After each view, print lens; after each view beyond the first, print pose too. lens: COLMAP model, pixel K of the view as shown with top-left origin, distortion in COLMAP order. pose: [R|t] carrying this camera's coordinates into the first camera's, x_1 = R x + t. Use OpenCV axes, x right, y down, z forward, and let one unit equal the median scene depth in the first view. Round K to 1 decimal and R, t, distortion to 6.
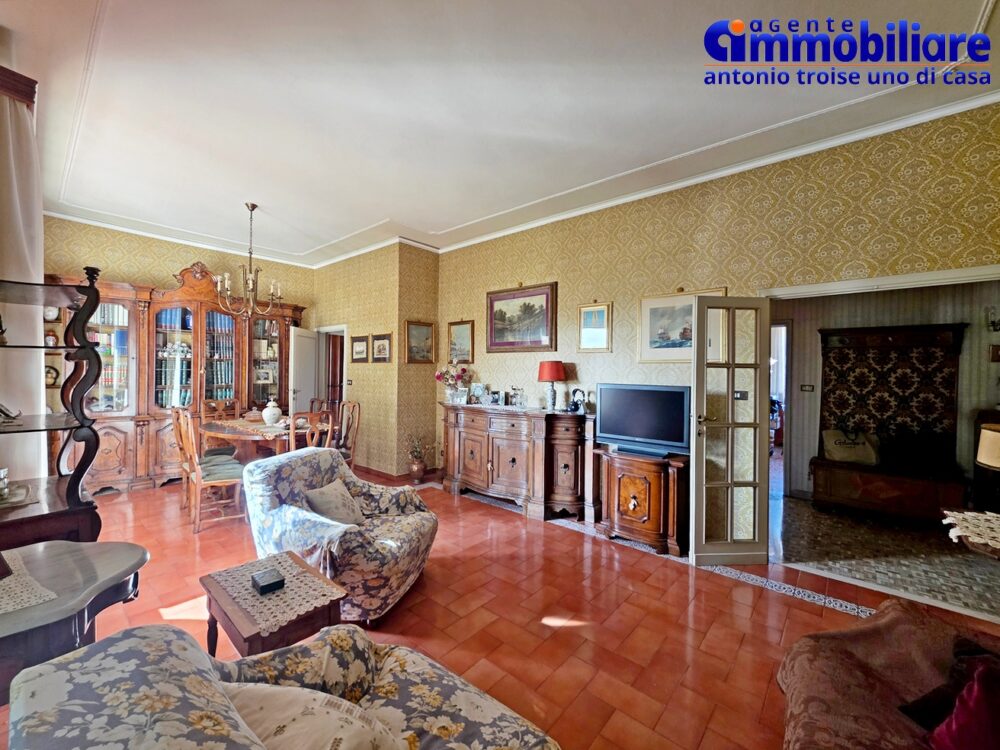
lens RADIAL K [[405.7, 0, 499.6], [0, 405.7, 373.1], [0, 0, 1]] dist [-0.001802, 0.000291]
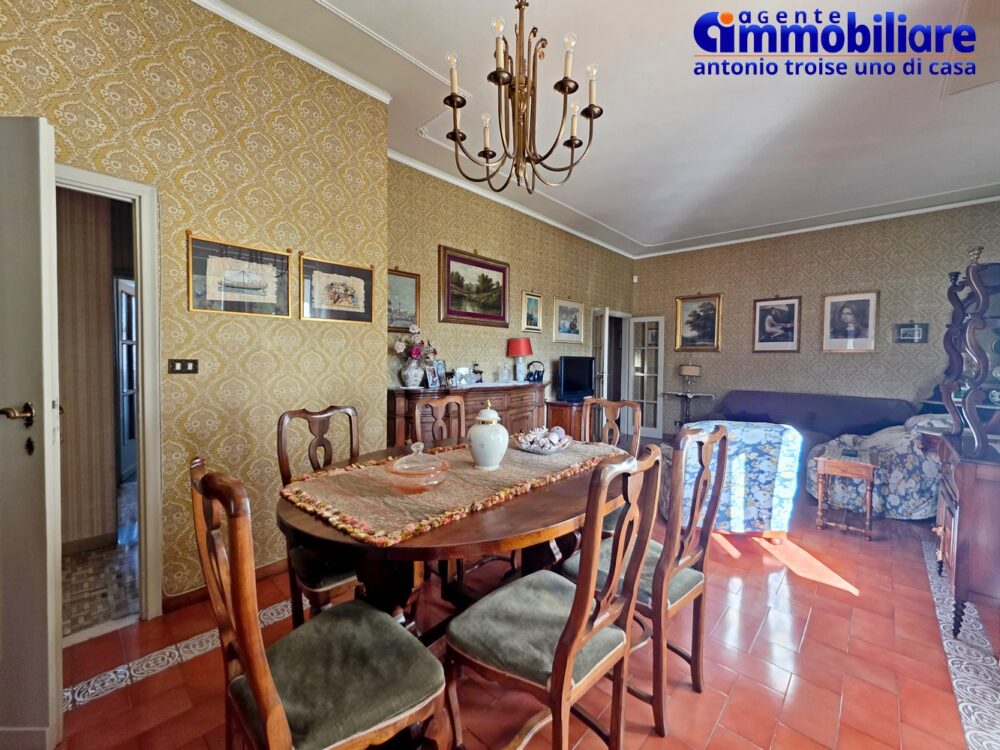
lens RADIAL K [[405.7, 0, 509.9], [0, 405.7, 373.6], [0, 0, 1]] dist [-0.001802, 0.000291]
pose [[0.026469, -0.051706, 0.998312, -0.880203], [-0.007029, 0.998627, 0.051908, 0.010540], [-0.999625, -0.008391, 0.026070, 0.886277]]
